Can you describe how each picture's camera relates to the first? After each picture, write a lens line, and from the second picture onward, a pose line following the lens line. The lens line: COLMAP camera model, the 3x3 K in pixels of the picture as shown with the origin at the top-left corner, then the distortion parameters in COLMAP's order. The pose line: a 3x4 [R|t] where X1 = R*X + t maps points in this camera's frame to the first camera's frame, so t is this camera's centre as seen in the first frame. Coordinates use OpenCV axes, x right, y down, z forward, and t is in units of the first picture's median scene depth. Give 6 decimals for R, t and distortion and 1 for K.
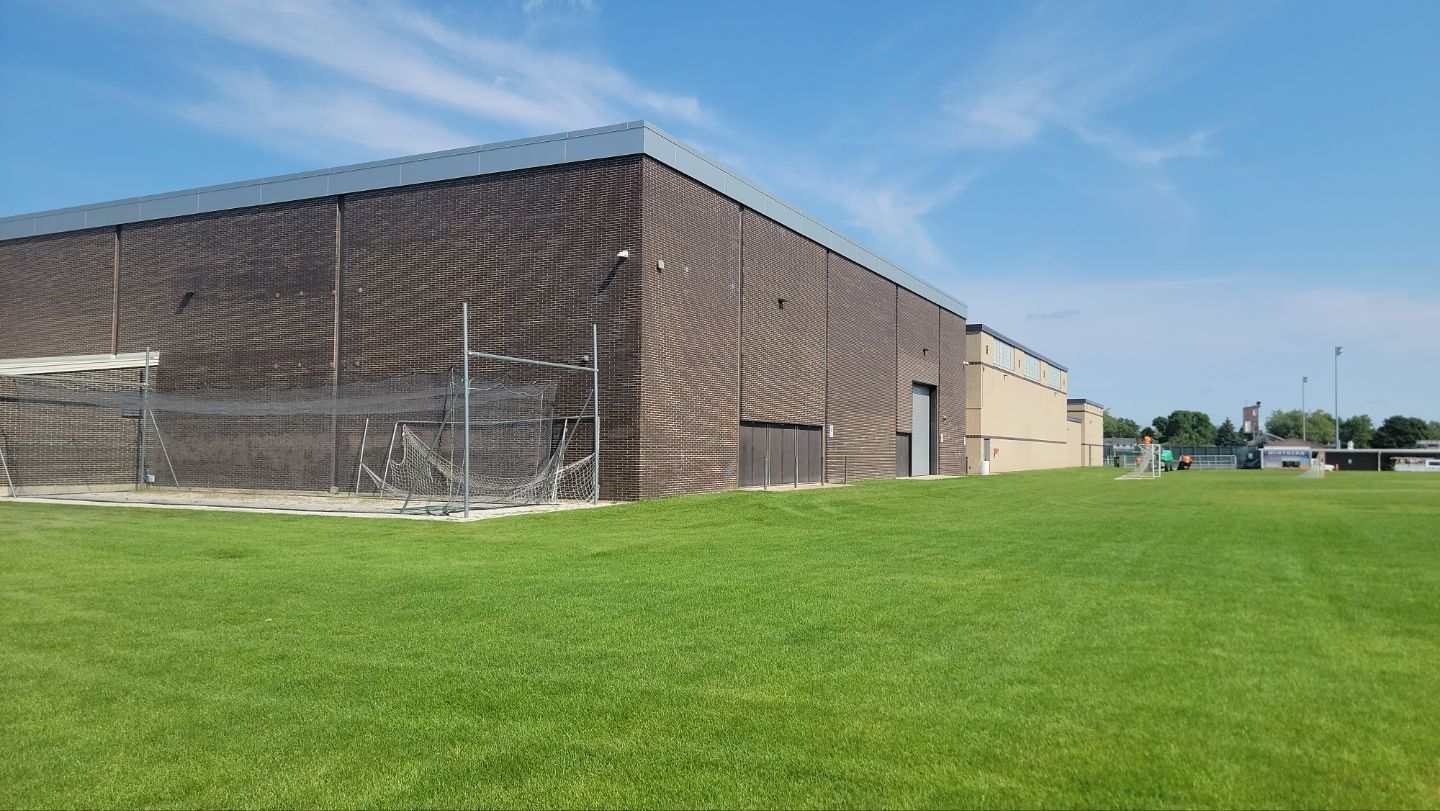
lens RADIAL K [[1072.7, 0, 728.7], [0, 1072.7, 413.4], [0, 0, 1]] dist [0.013748, 0.020650]
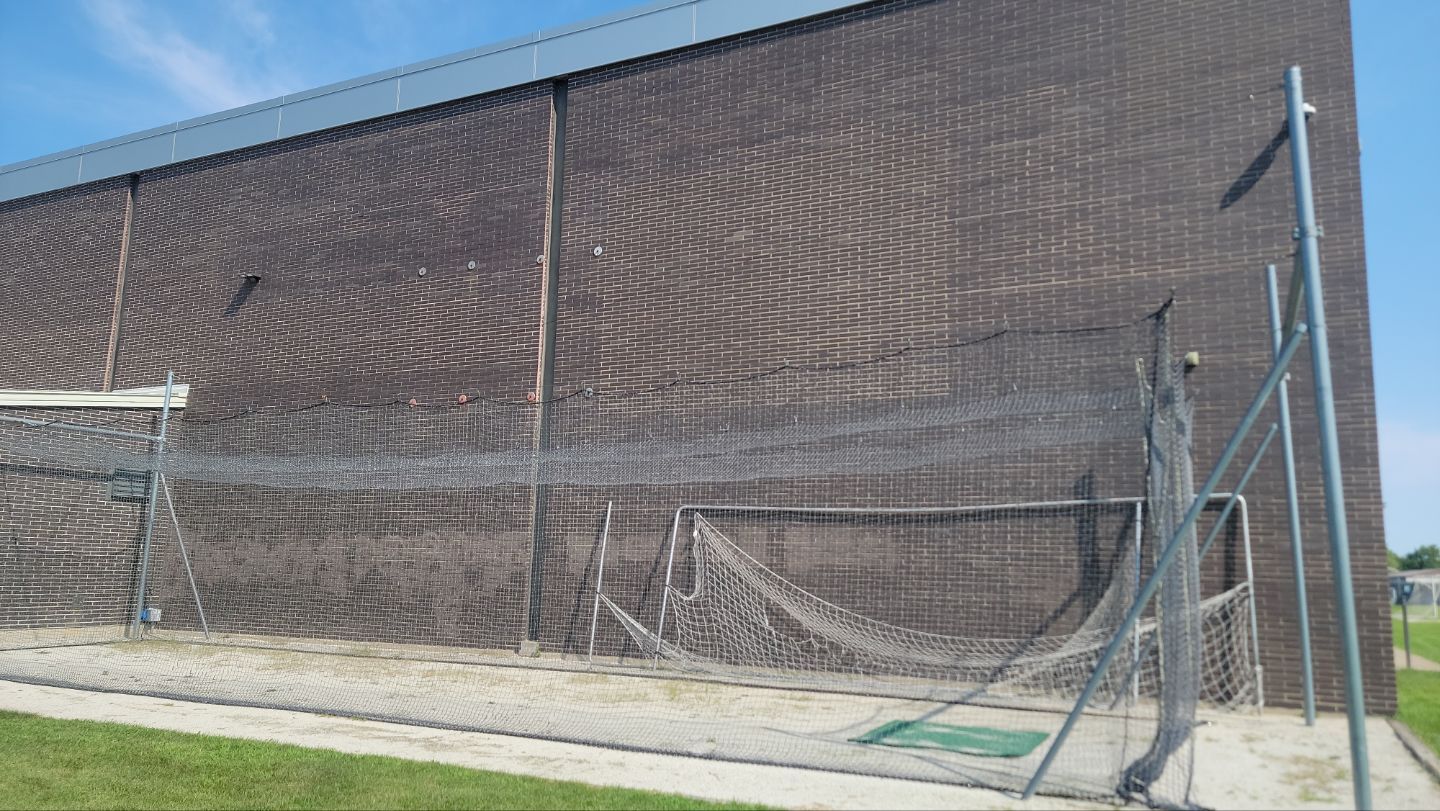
lens RADIAL K [[976.7, 0, 709.4], [0, 976.7, 392.4], [0, 0, 1]] dist [0.058456, -0.012206]
pose [[0.999938, 0.009109, 0.006377, -0.262146], [-0.008223, 0.991820, -0.127382, 0.010866], [-0.007485, 0.127321, 0.991833, 0.489370]]
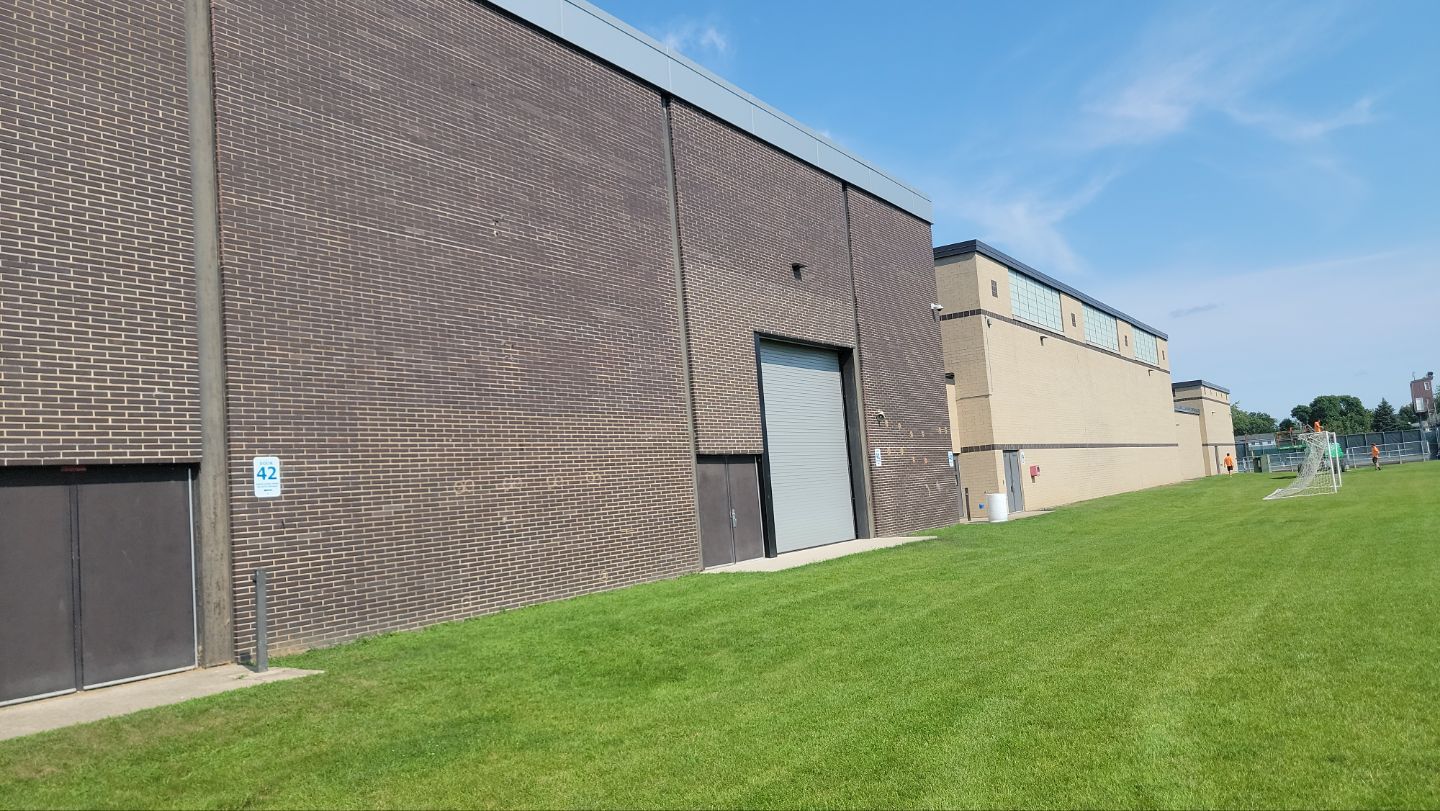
lens RADIAL K [[1013.1, 0, 747.6], [0, 1013.1, 427.5], [0, 0, 1]] dist [0.051775, -0.026801]
pose [[0.990224, -0.091648, -0.105157, 0.284438], [0.089202, 0.995627, -0.027744, 0.025039], [0.107240, 0.018093, 0.994069, 0.817283]]
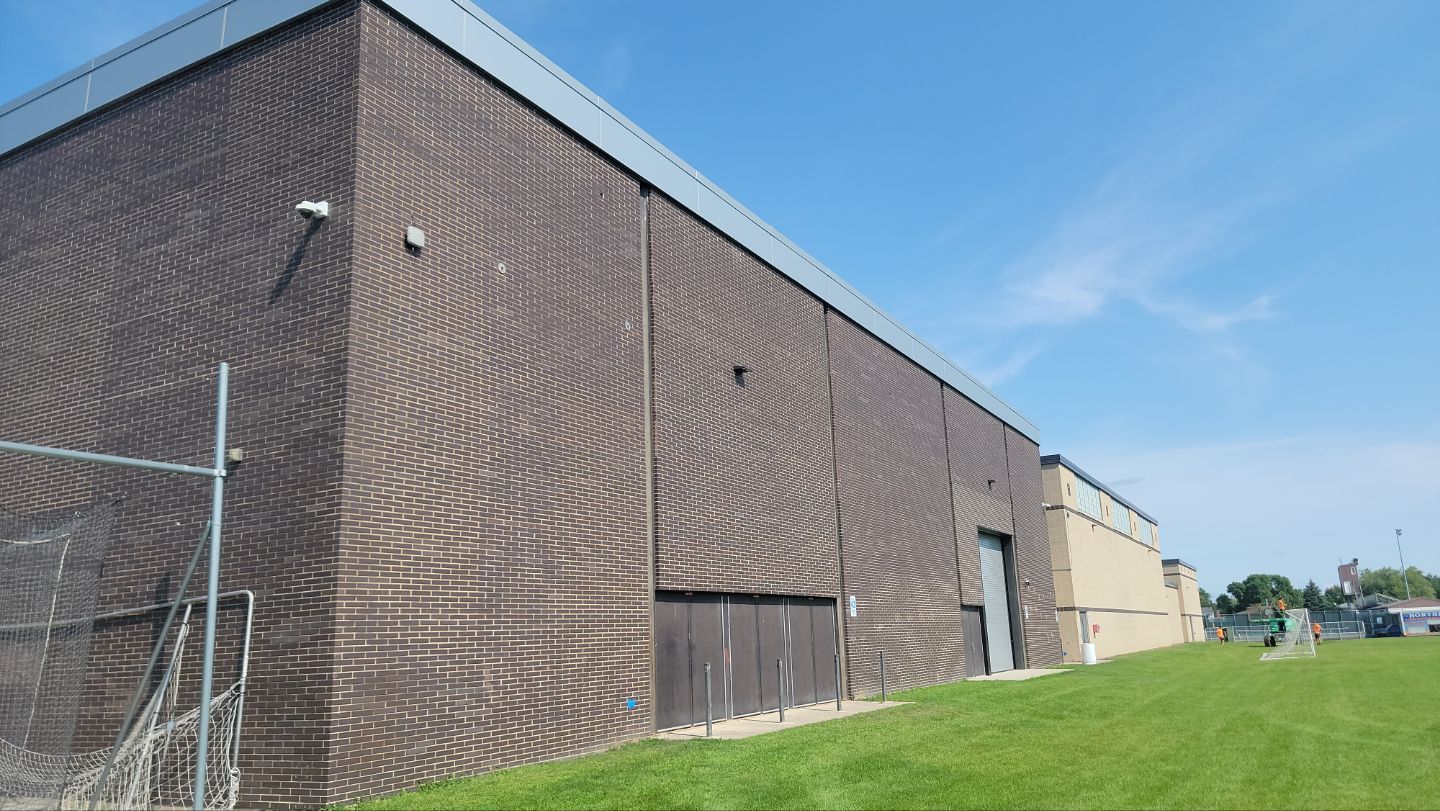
lens RADIAL K [[1013.1, 0, 730.8], [0, 1013.1, 400.6], [0, 0, 1]] dist [0.051775, -0.026801]
pose [[0.997440, -0.059849, -0.039143, 0.064108], [0.050979, 0.978930, -0.197729, 0.014404], [0.050152, 0.195228, 0.979475, 0.484460]]
